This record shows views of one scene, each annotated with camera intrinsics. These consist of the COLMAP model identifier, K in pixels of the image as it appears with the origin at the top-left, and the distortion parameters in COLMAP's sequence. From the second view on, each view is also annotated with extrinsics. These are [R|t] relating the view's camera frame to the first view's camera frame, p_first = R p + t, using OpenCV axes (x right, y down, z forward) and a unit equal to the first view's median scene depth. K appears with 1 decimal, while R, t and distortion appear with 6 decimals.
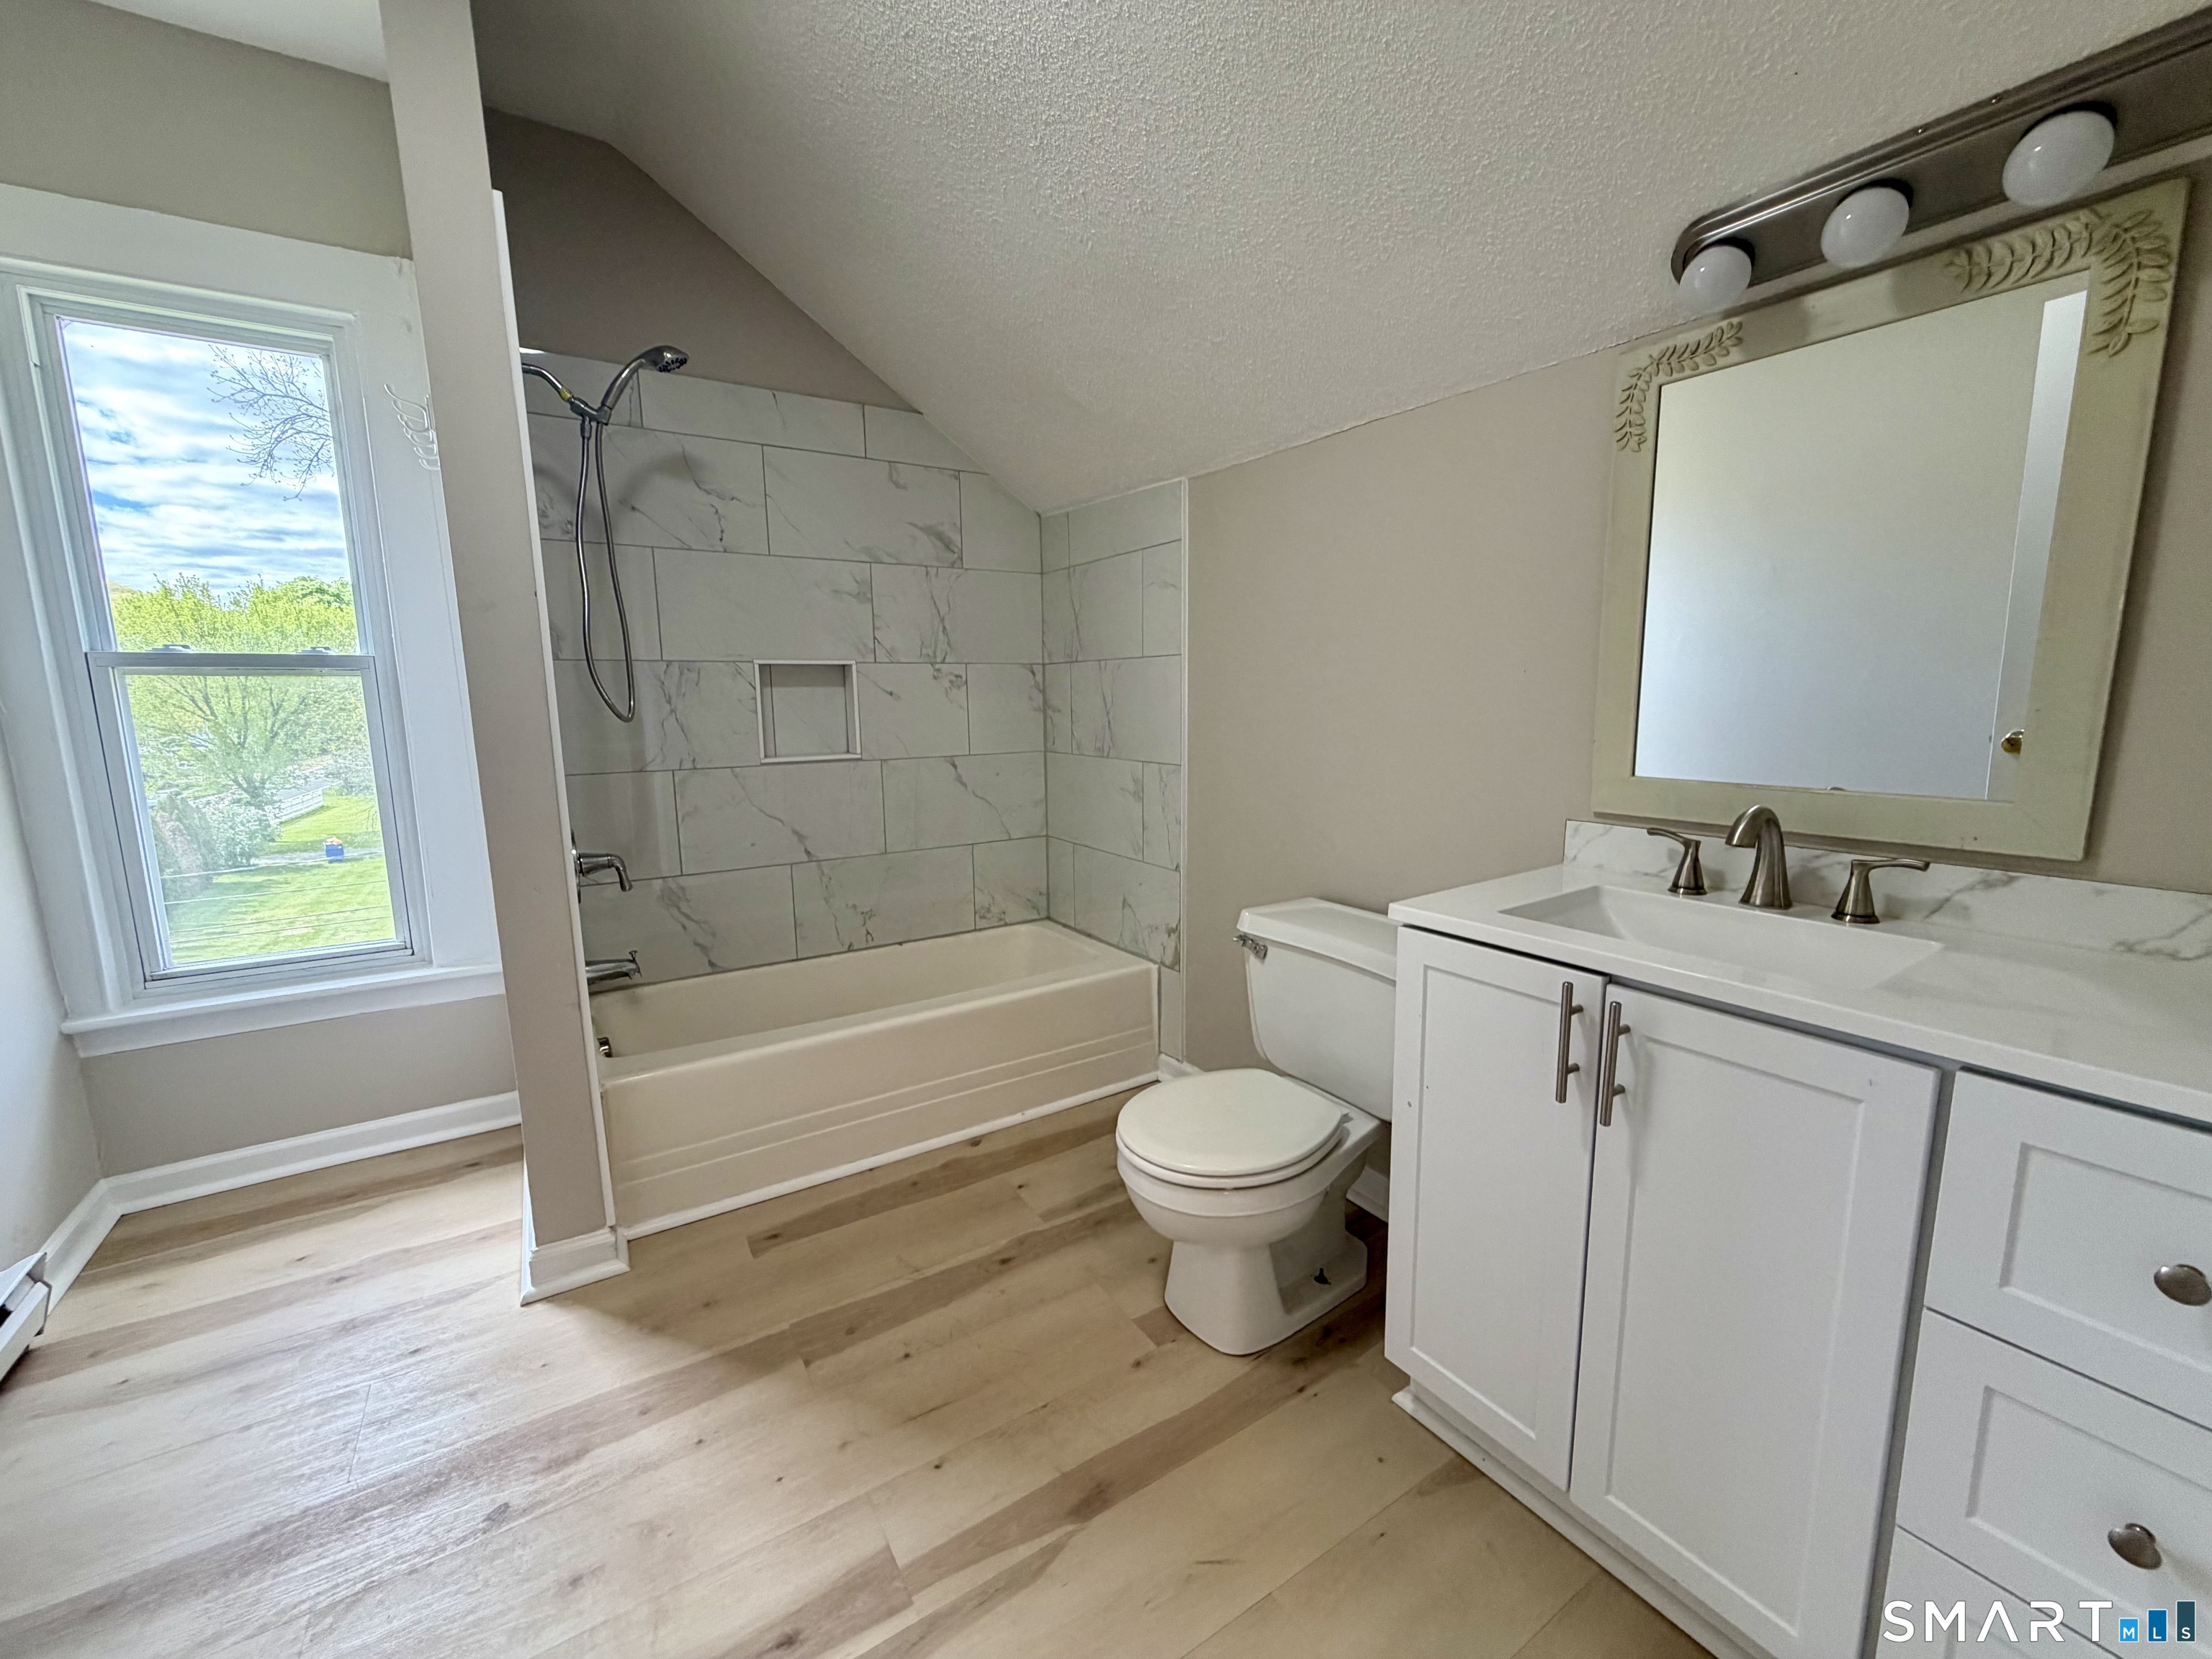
lens RADIAL K [[892.3, 0, 1111.6], [0, 892.3, 829.6], [0, 0, 1]] dist [-0.000473, 0.000143]
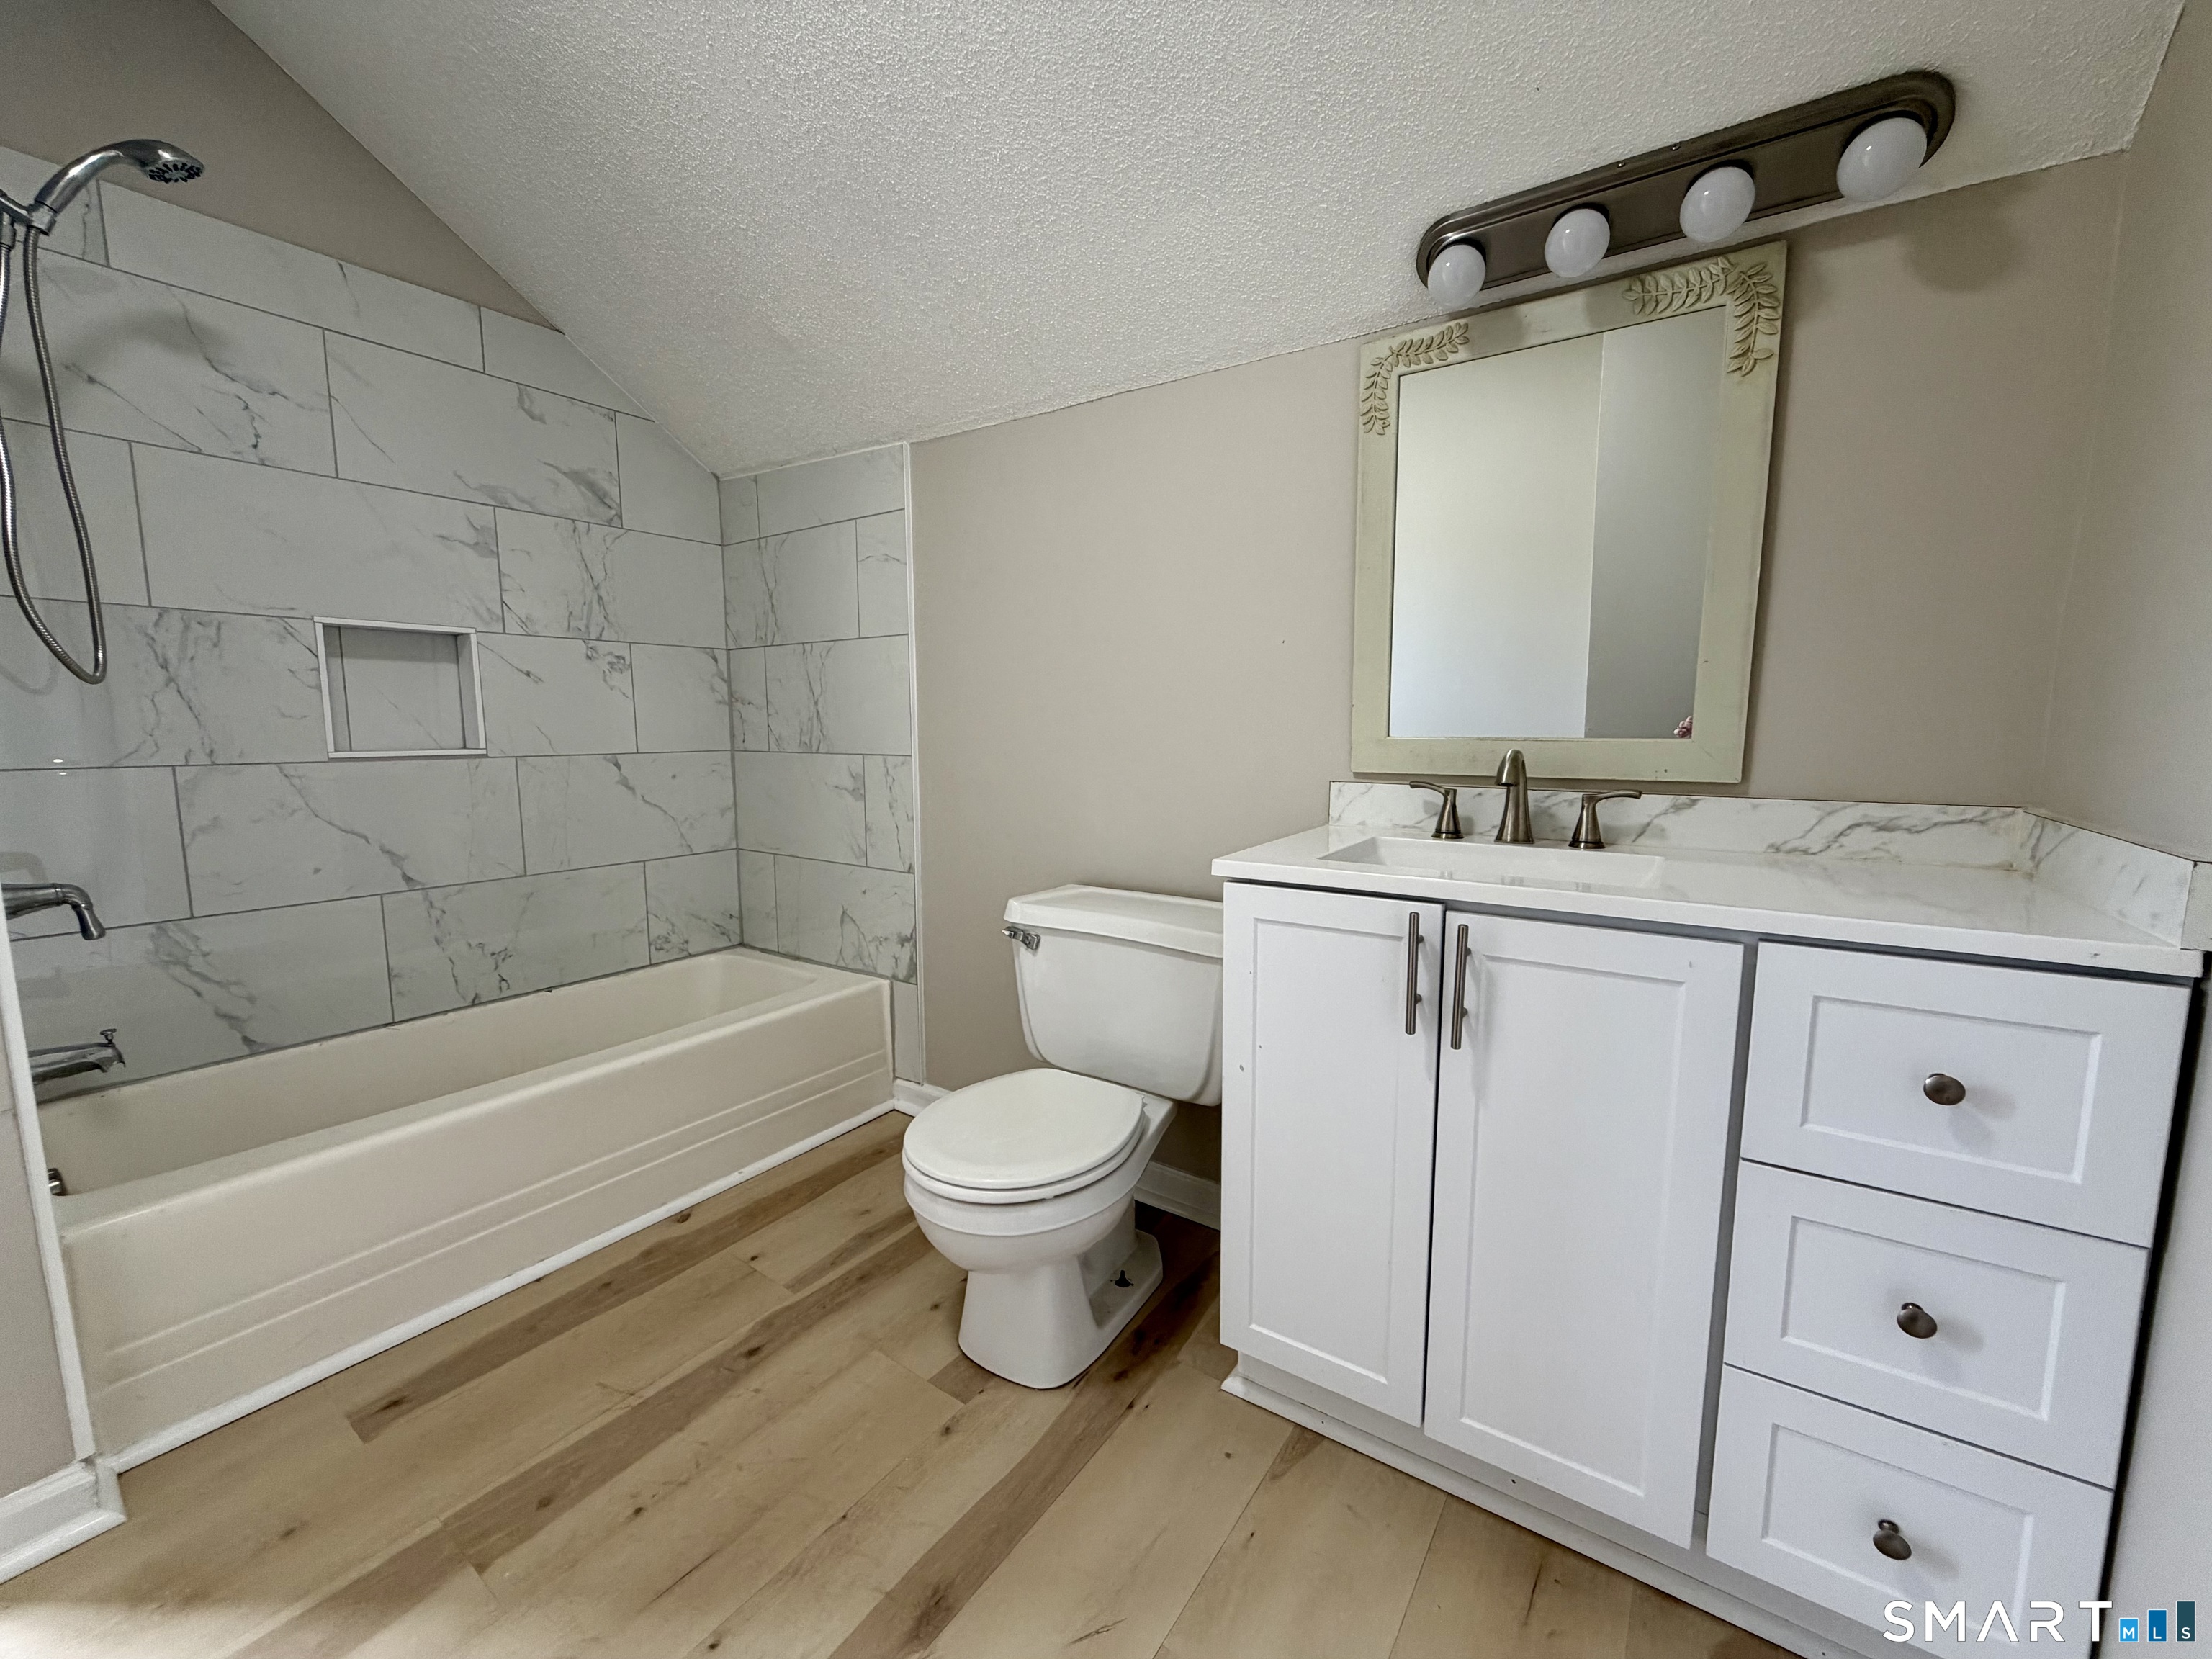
lens RADIAL K [[883.8, 0, 1111.1], [0, 883.8, 829.5], [0, 0, 1]] dist [-0.001678, 0.000139]
pose [[0.923079, -0.036947, 0.382832, -0.111143], [0.051648, 0.998267, -0.028192, 0.053128], [-0.381127, 0.045796, 0.923388, 0.122296]]
